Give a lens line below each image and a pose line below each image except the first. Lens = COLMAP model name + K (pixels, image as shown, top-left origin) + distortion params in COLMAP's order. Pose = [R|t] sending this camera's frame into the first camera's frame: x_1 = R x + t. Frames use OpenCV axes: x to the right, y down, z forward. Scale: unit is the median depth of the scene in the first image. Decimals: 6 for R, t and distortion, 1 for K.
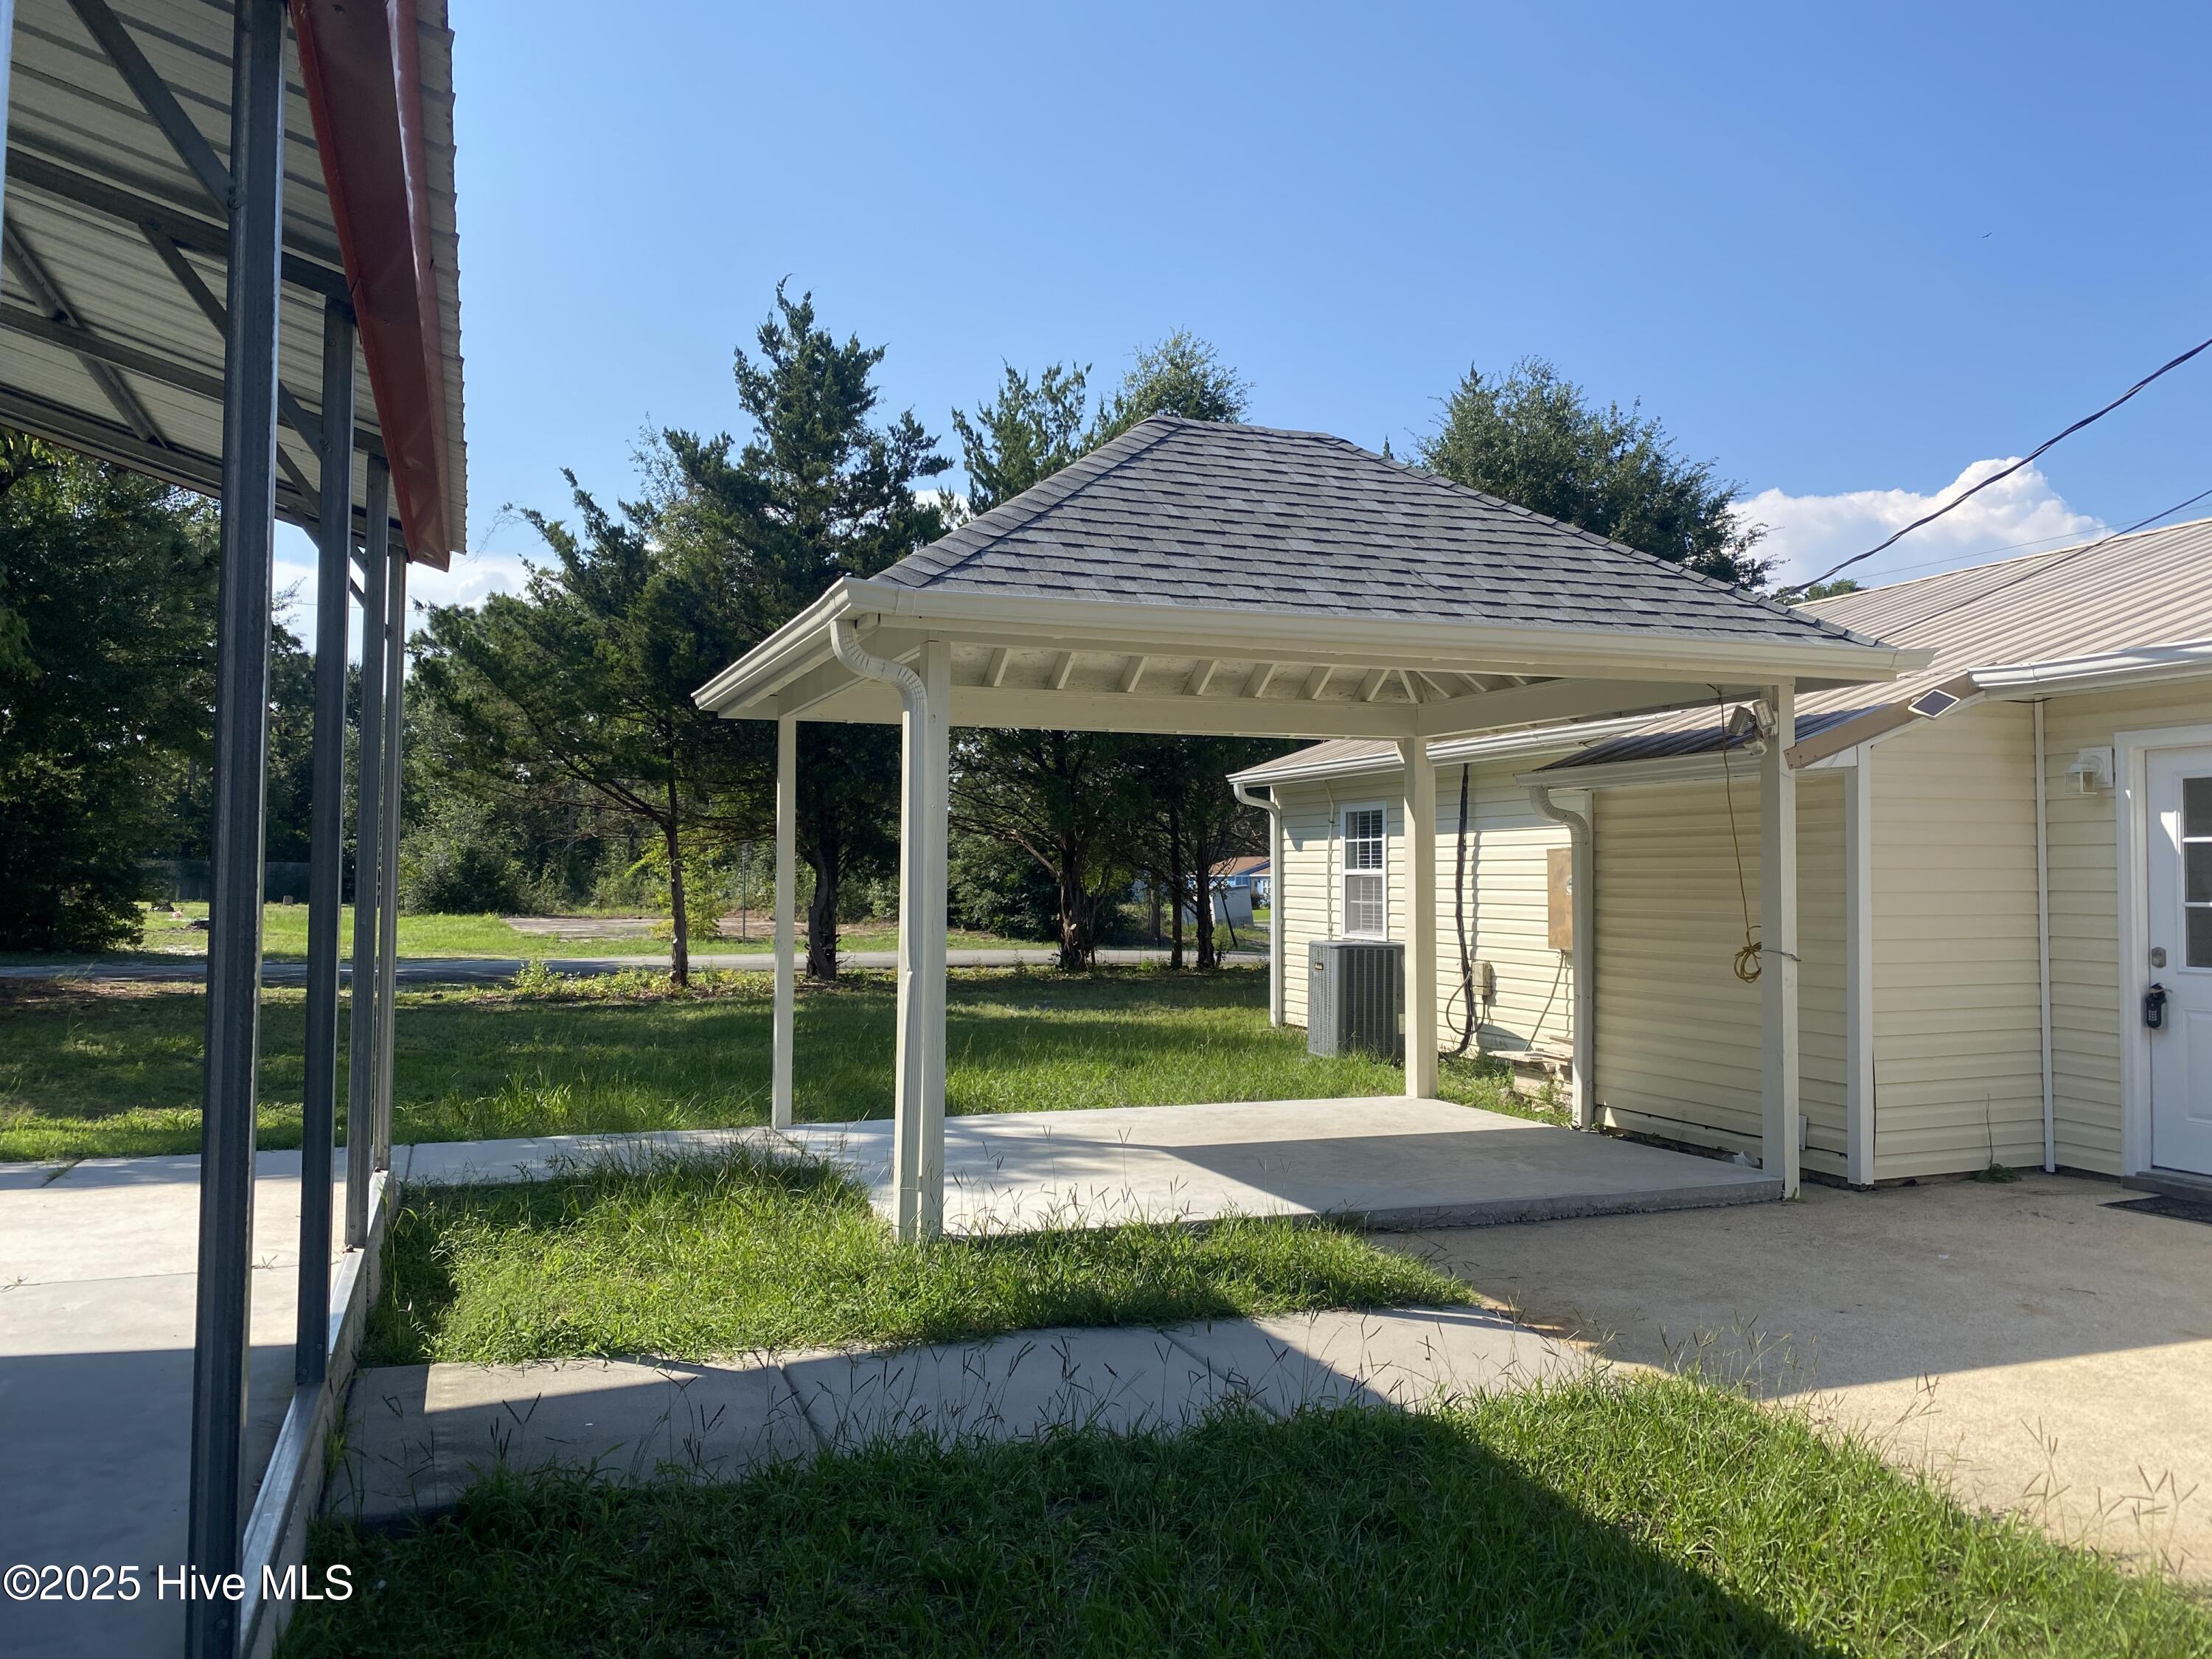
lens RADIAL K [[1681.8, 0, 1103.2], [0, 1681.8, 831.6], [0, 0, 1]] dist [-0.001074, -0.006607]
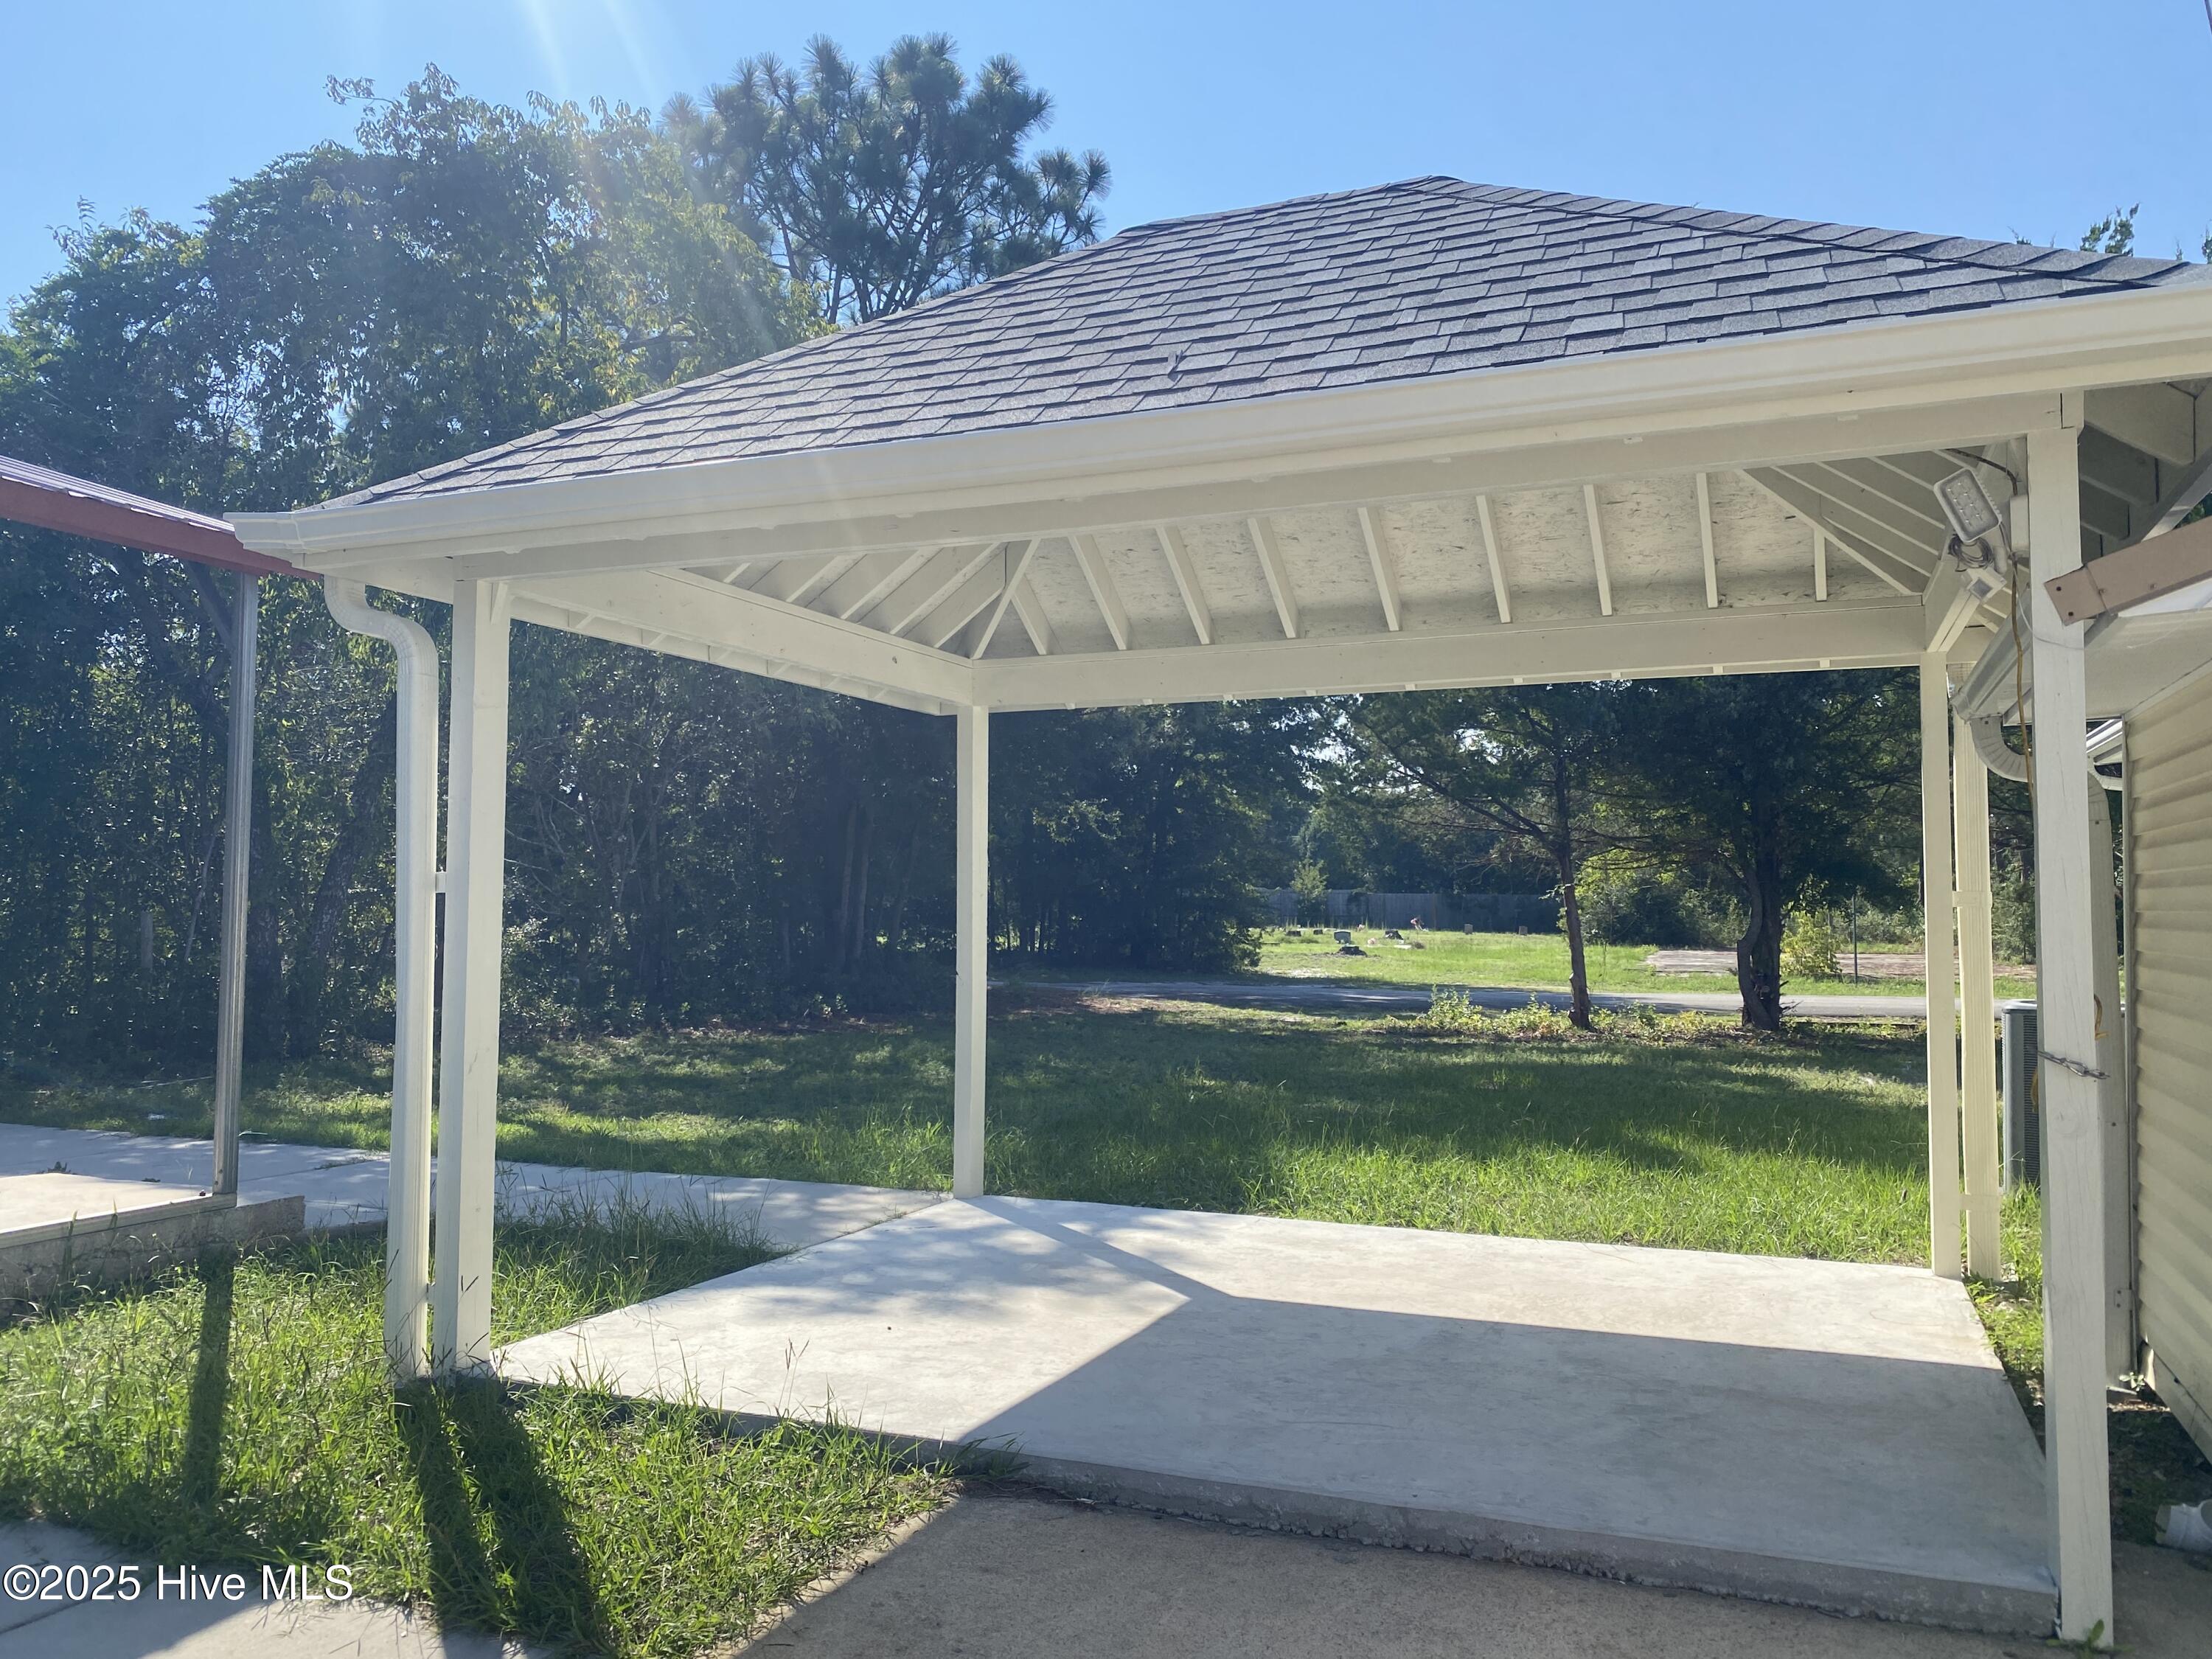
lens RADIAL K [[1681.8, 0, 1102.8], [0, 1681.8, 822.4], [0, 0, 1]] dist [-0.001074, -0.006607]
pose [[0.720325, -0.033539, -0.692825, 0.127104], [0.016065, 0.999369, -0.031676, 0.005495], [0.693450, 0.011687, 0.720410, 0.126459]]
